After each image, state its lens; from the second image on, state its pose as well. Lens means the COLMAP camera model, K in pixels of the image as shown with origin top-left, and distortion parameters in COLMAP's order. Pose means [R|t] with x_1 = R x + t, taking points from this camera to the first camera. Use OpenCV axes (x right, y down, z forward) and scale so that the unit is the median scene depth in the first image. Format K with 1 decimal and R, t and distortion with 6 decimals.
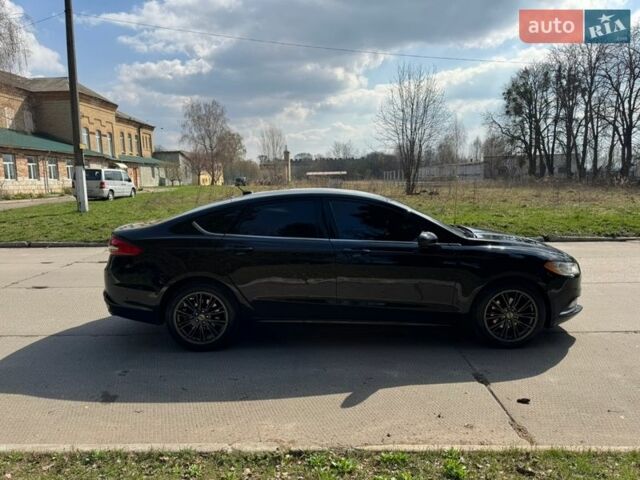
lens RADIAL K [[469.2, 0, 320.0], [0, 469.2, 240.0], [0, 0, 1]] dist [-0.006813, -0.003673]
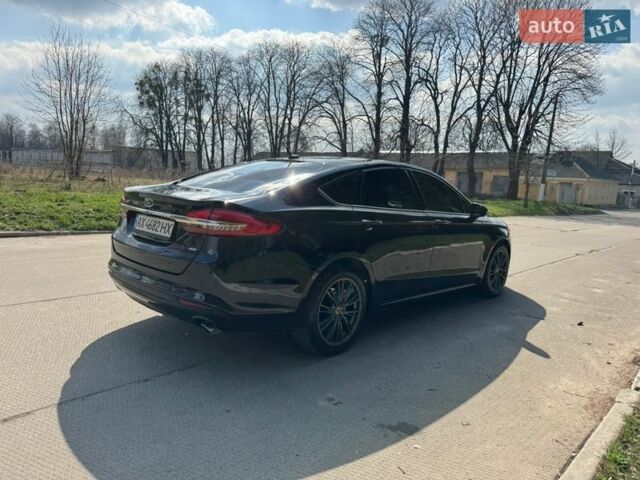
lens RADIAL K [[468.0, 0, 320.0], [0, 468.0, 240.0], [0, 0, 1]] dist [0.008803, 0.003499]
pose [[0.672050, -0.046086, 0.739071, -0.093015], [0.038223, 0.998890, 0.027530, 0.002951], [-0.739519, 0.009748, 0.673065, 0.055426]]
